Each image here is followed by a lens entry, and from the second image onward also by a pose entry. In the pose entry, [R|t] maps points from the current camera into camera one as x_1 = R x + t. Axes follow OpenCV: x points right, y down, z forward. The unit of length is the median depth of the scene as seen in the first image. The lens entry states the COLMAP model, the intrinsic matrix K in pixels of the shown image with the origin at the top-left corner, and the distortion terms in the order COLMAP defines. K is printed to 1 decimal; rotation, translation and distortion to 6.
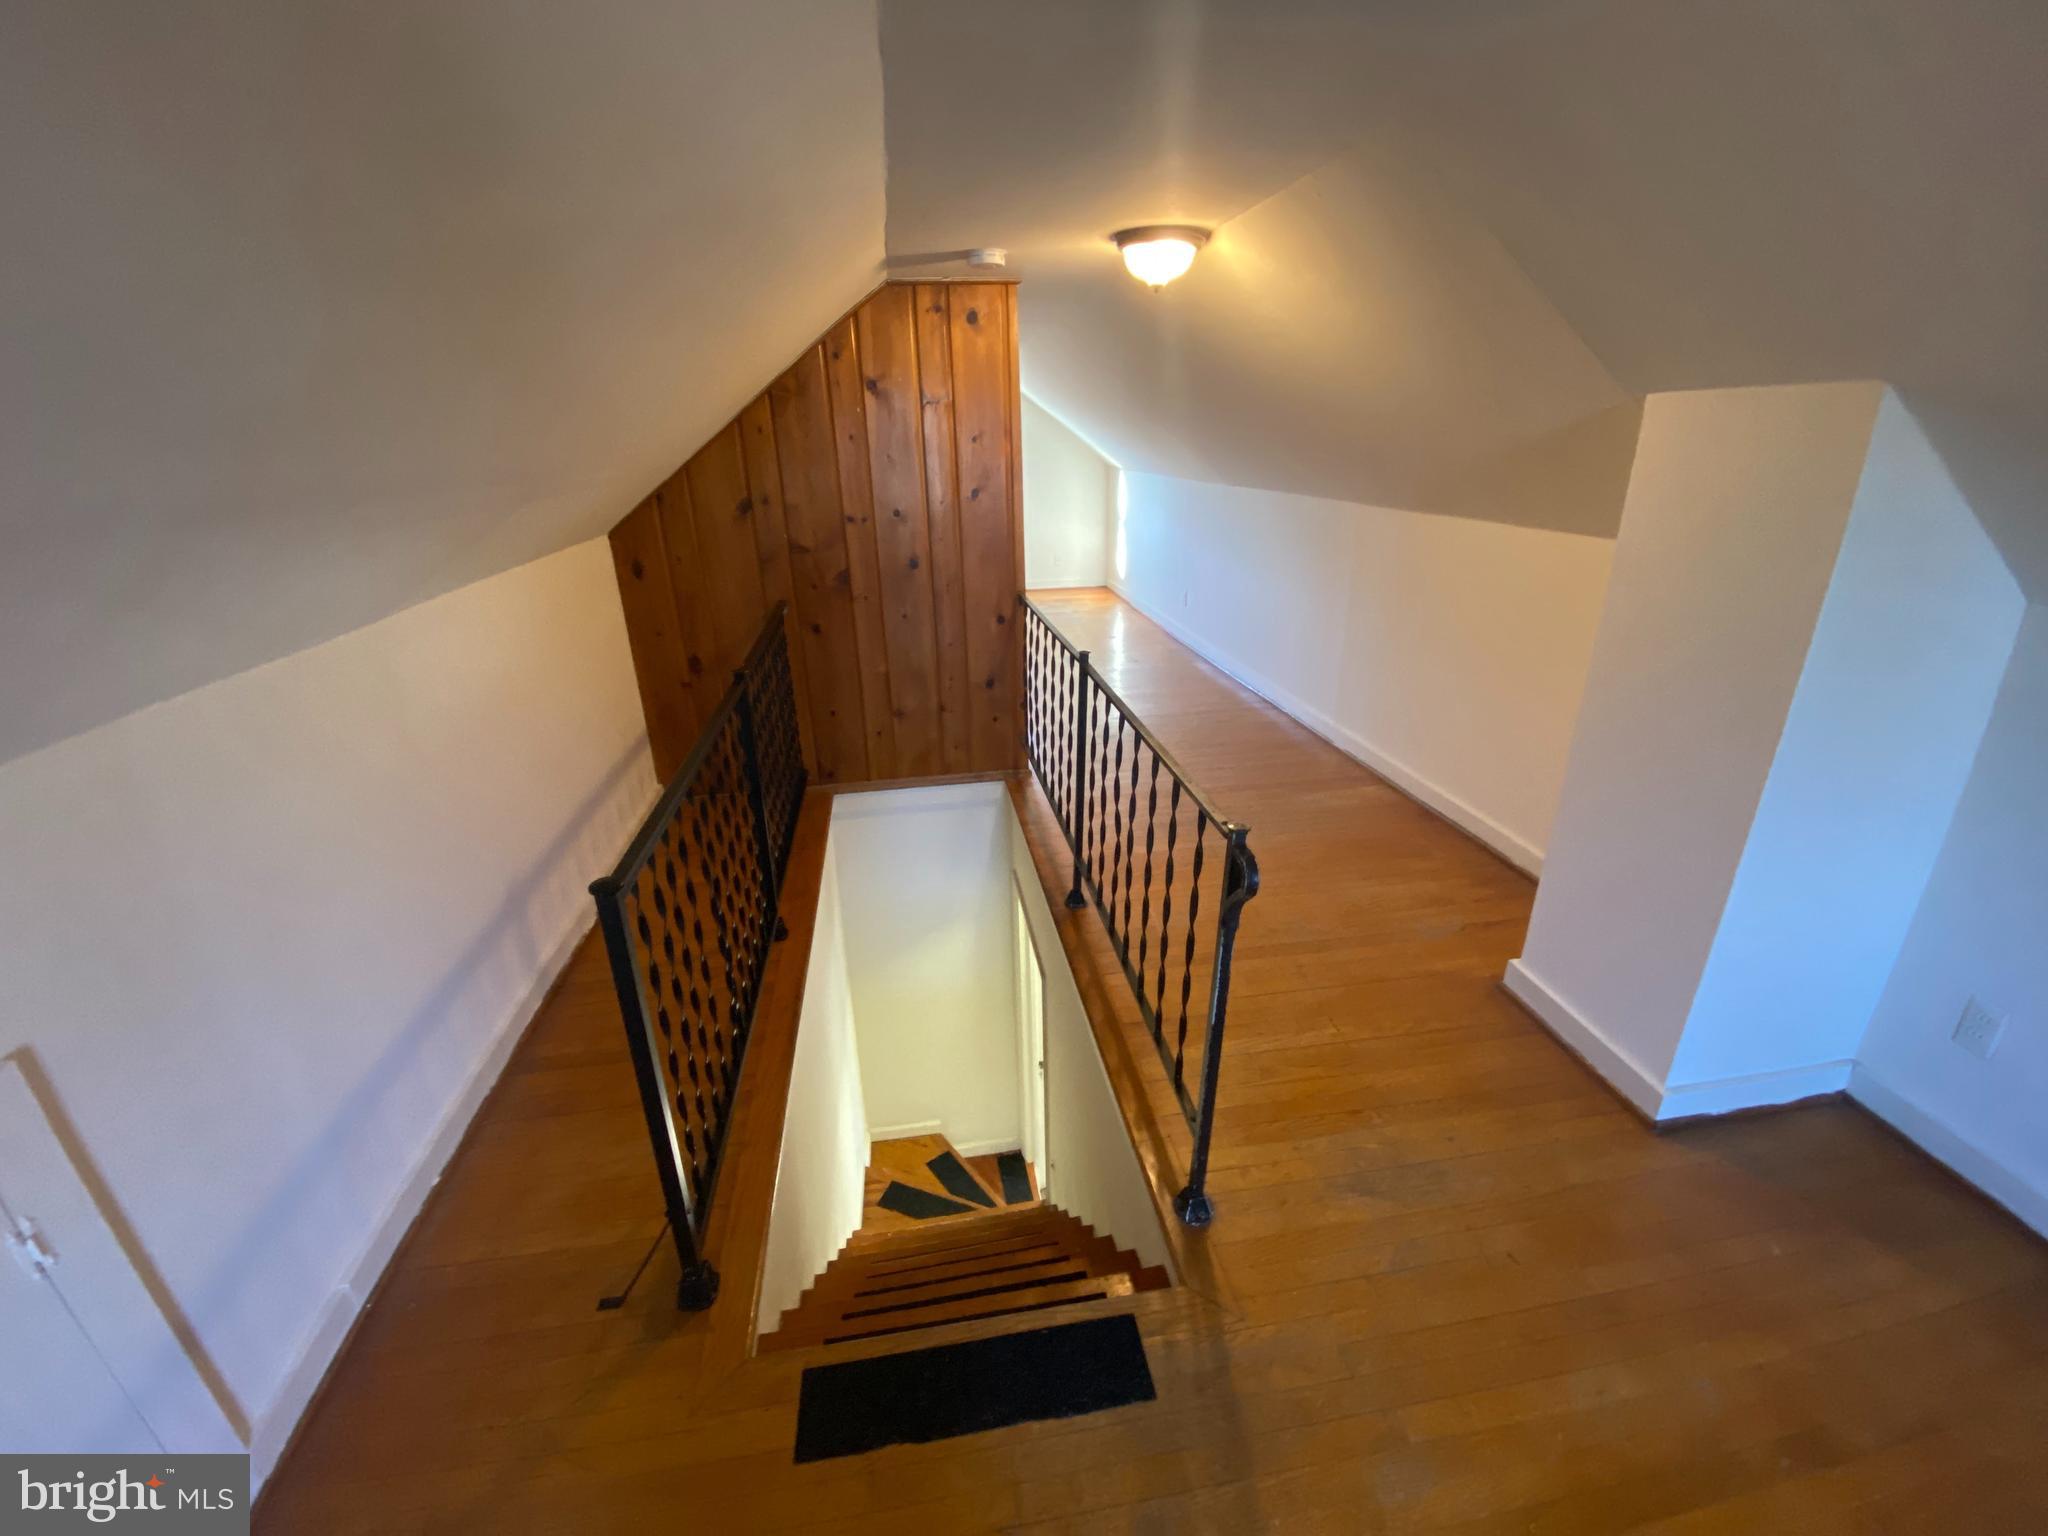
lens RADIAL K [[833.3, 0, 1024.9], [0, 833.3, 770.2], [0, 0, 1]] dist [0.052964, -0.036216]
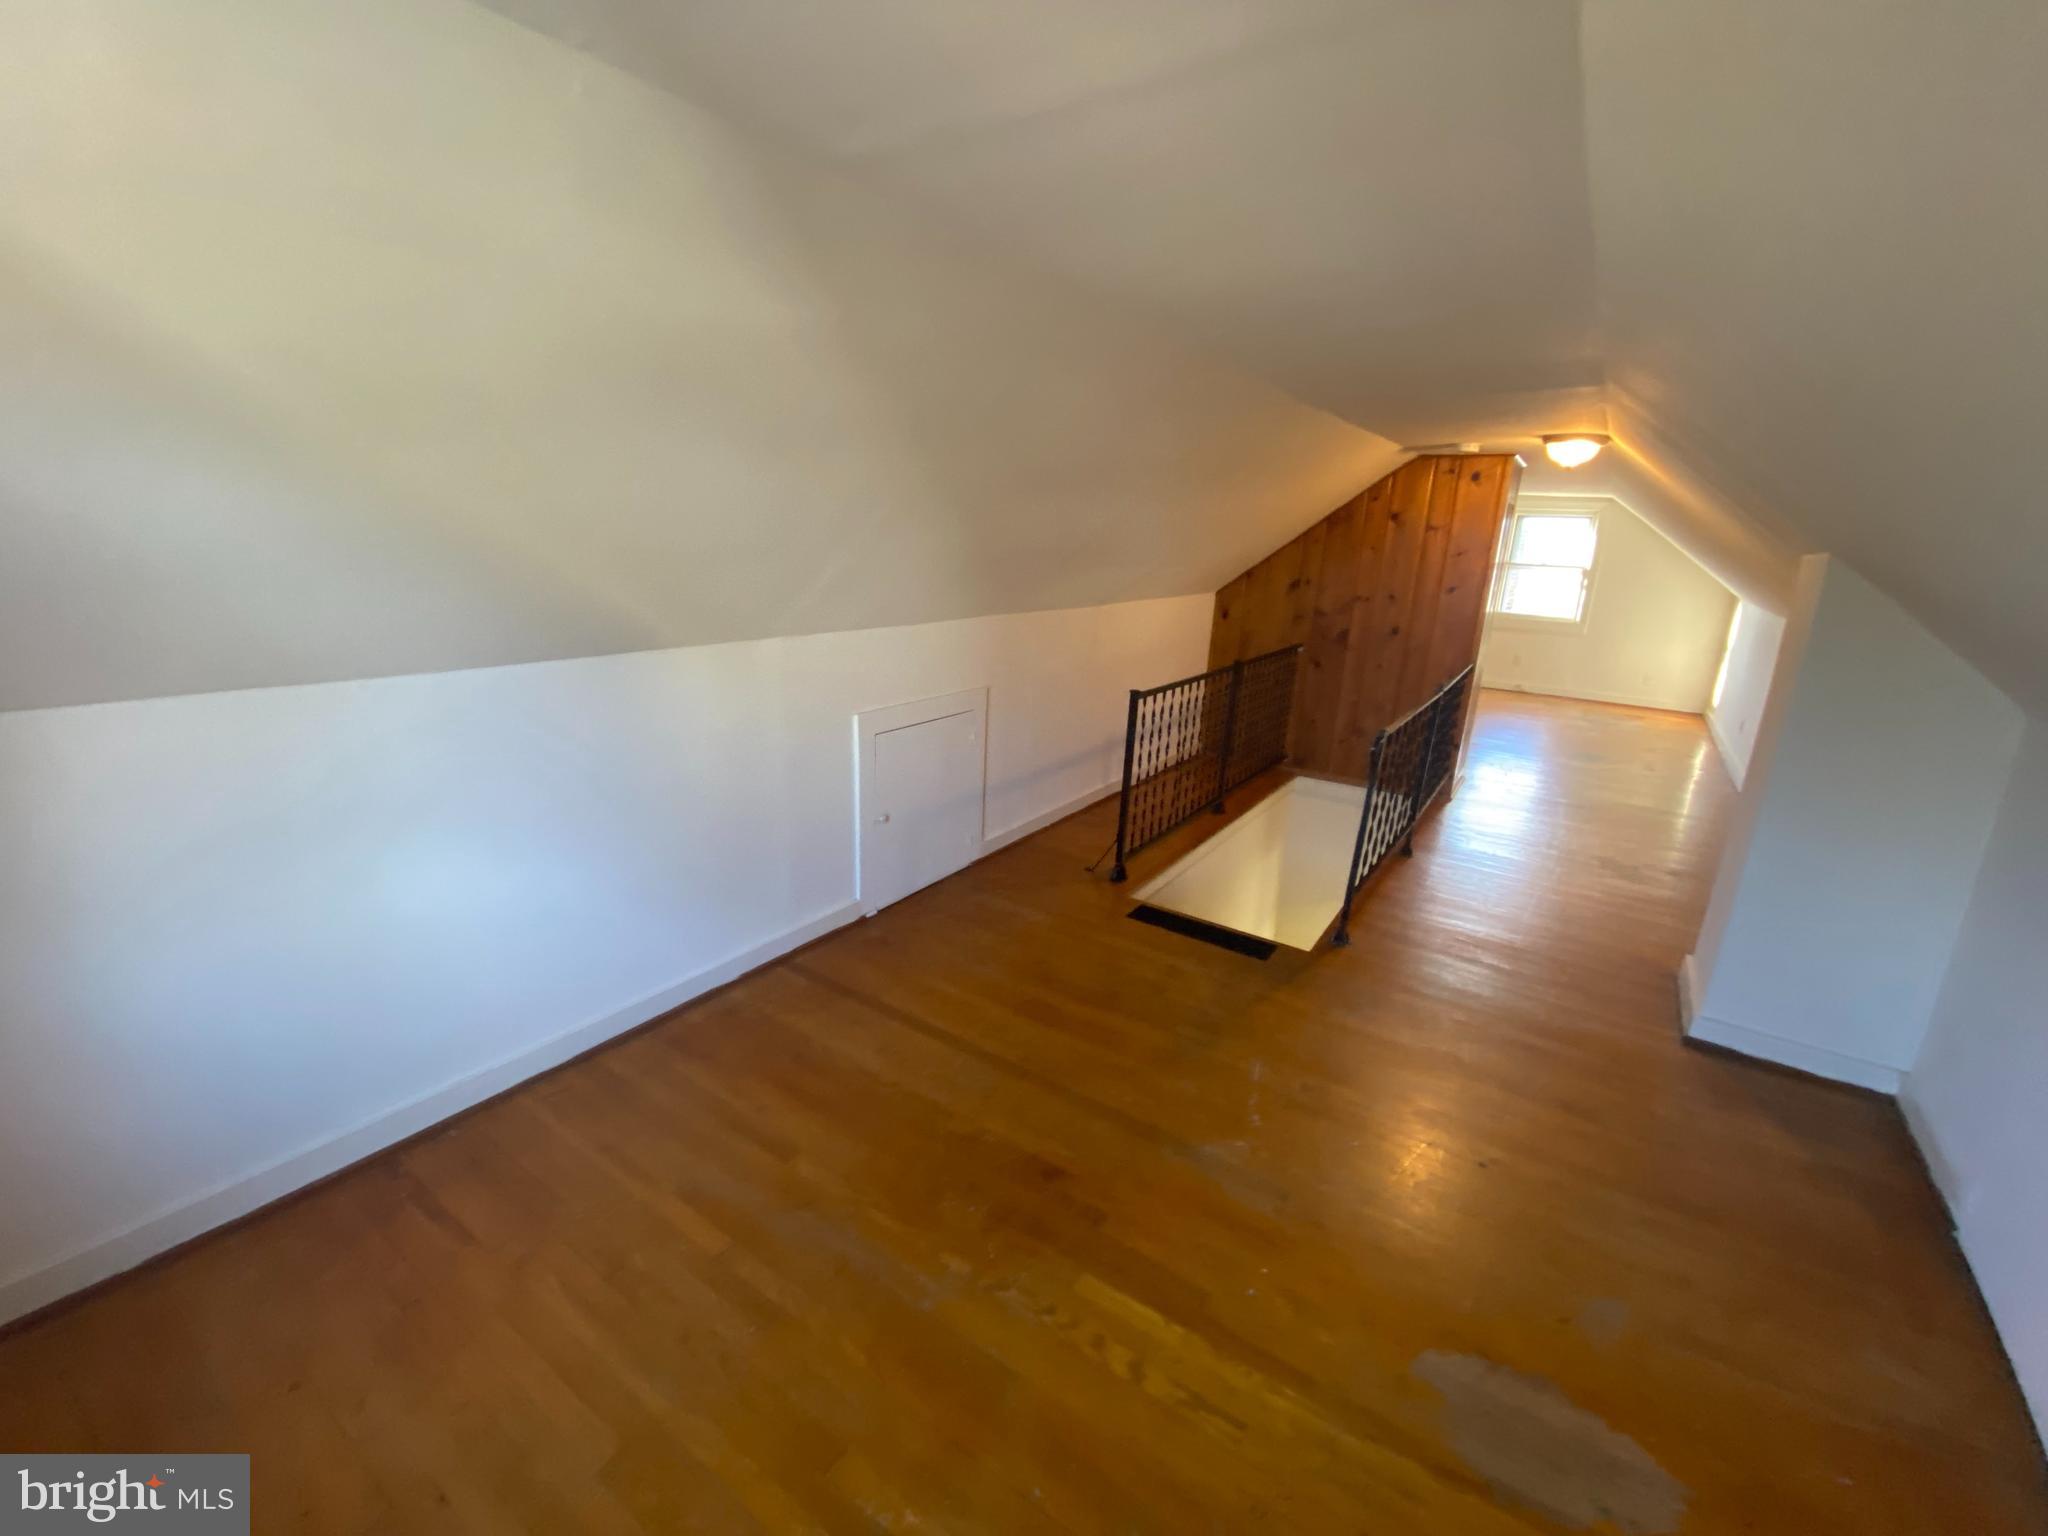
lens RADIAL K [[833.3, 0, 1024.9], [0, 833.3, 770.2], [0, 0, 1]] dist [0.052964, -0.036216]
pose [[0.728668, 0.242729, -0.640410, 0.433701], [-0.310589, 0.950520, 0.006875, 0.189461], [0.610391, 0.193894, 0.768002, -0.523469]]
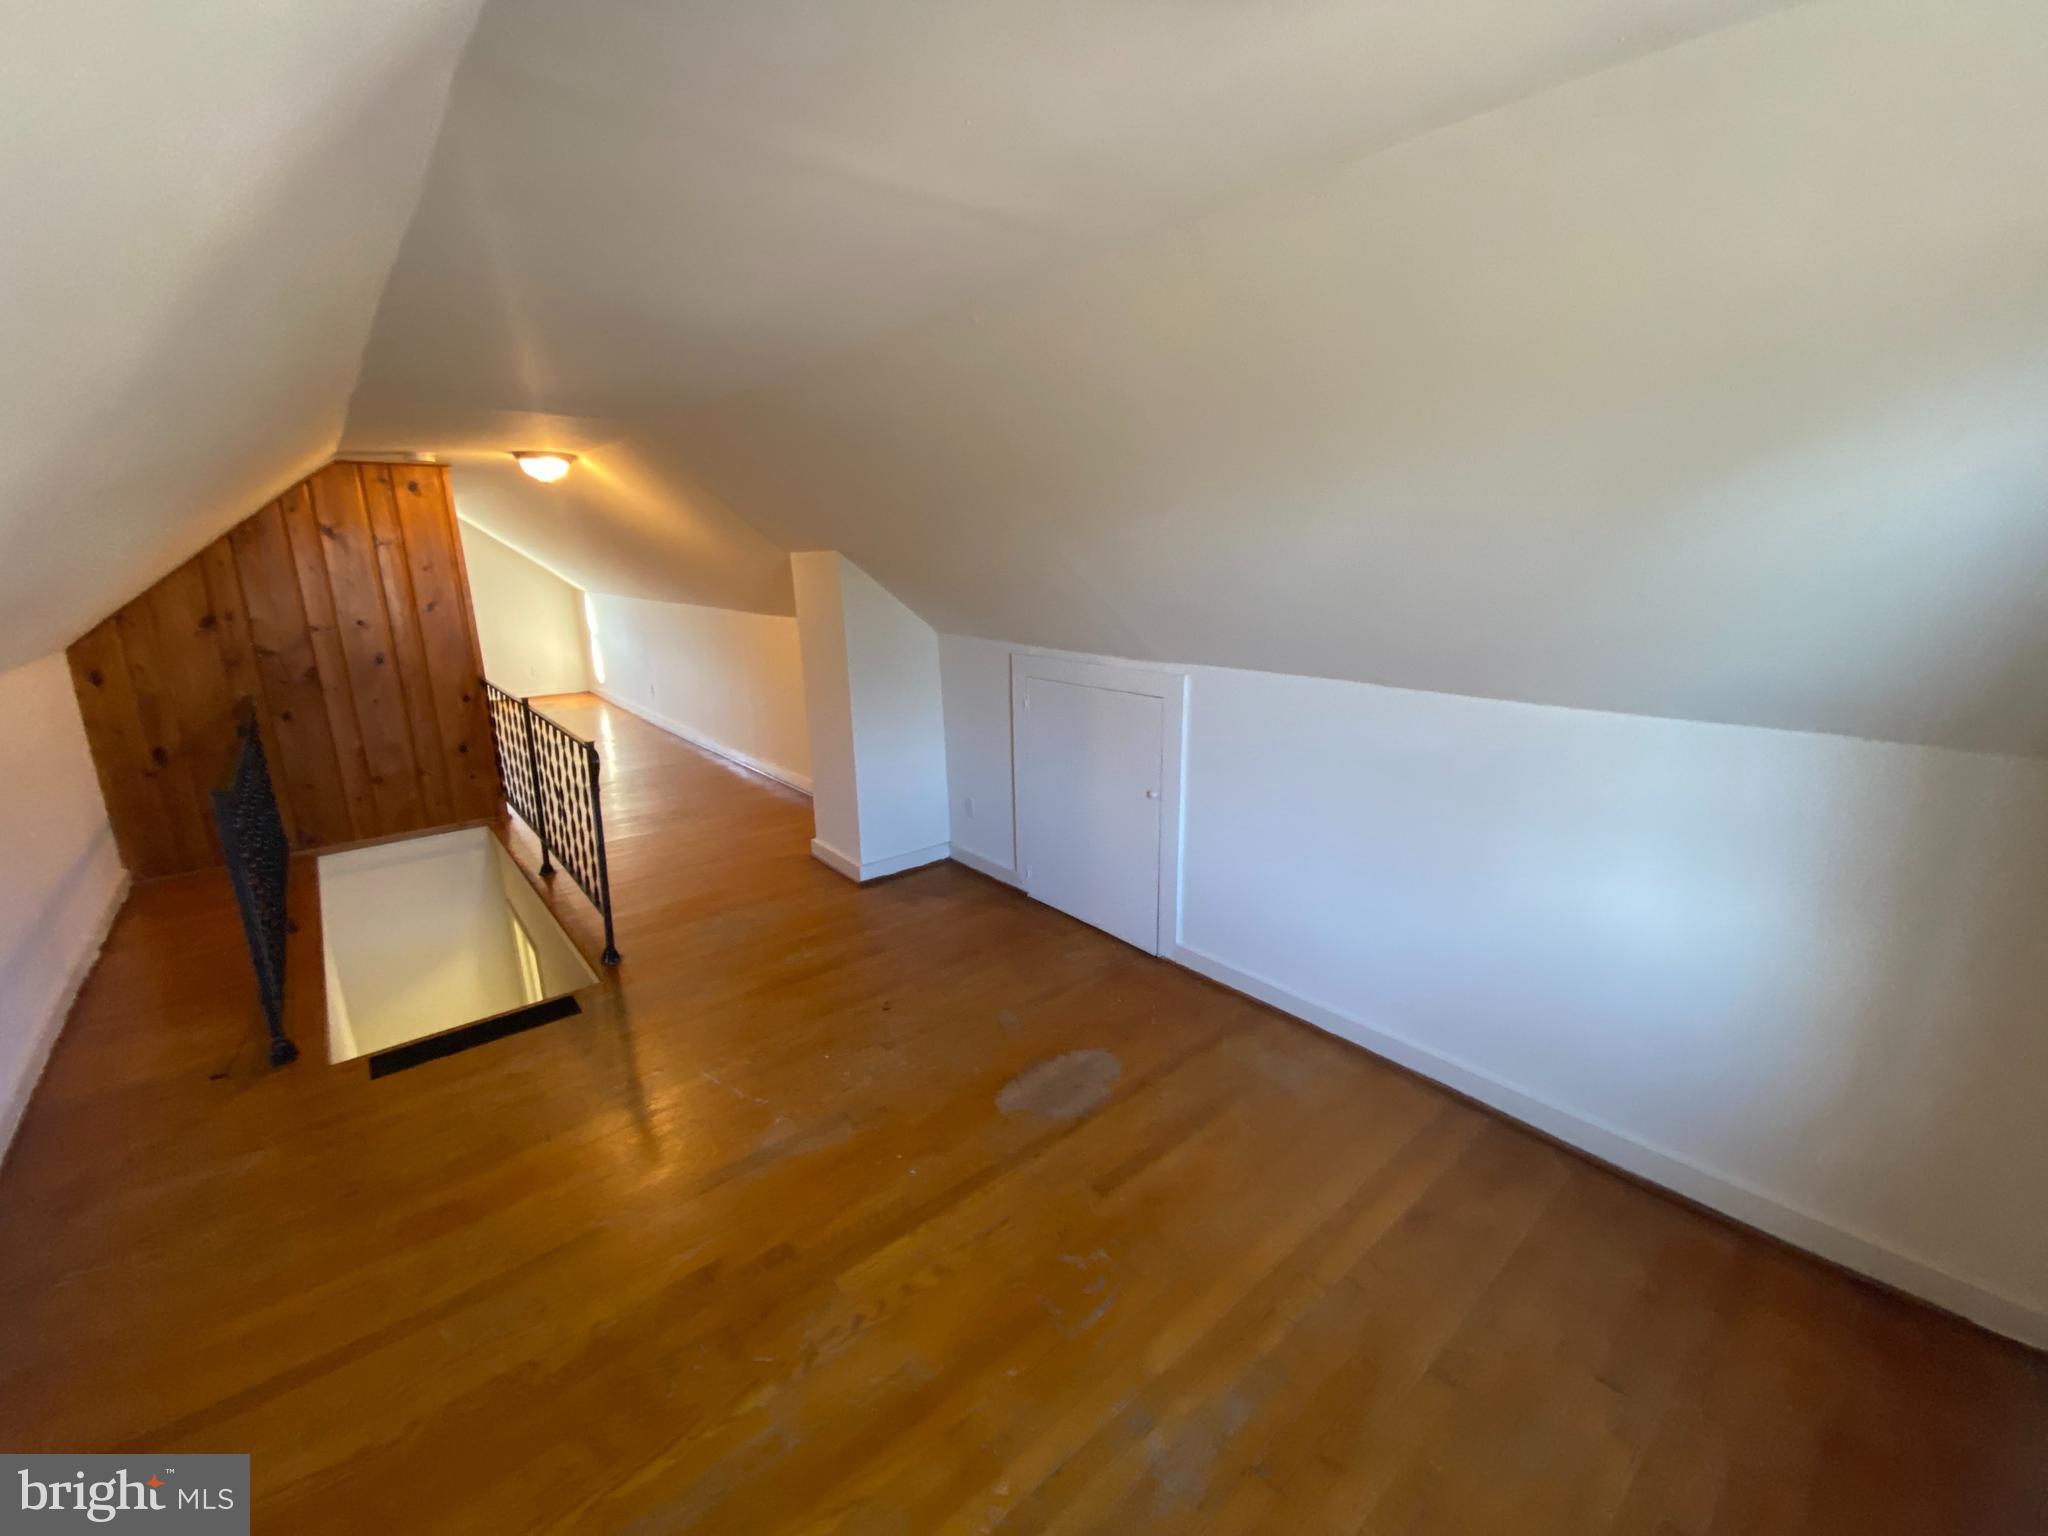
lens RADIAL K [[834.1, 0, 1048.7], [0, 834.1, 765.9], [0, 0, 1]] dist [-0.000996, -0.012362]
pose [[0.844012, -0.117757, 0.523236, 0.053337], [0.190646, 0.977754, -0.087475, 0.236120], [-0.501295, 0.173583, 0.847686, -0.608876]]
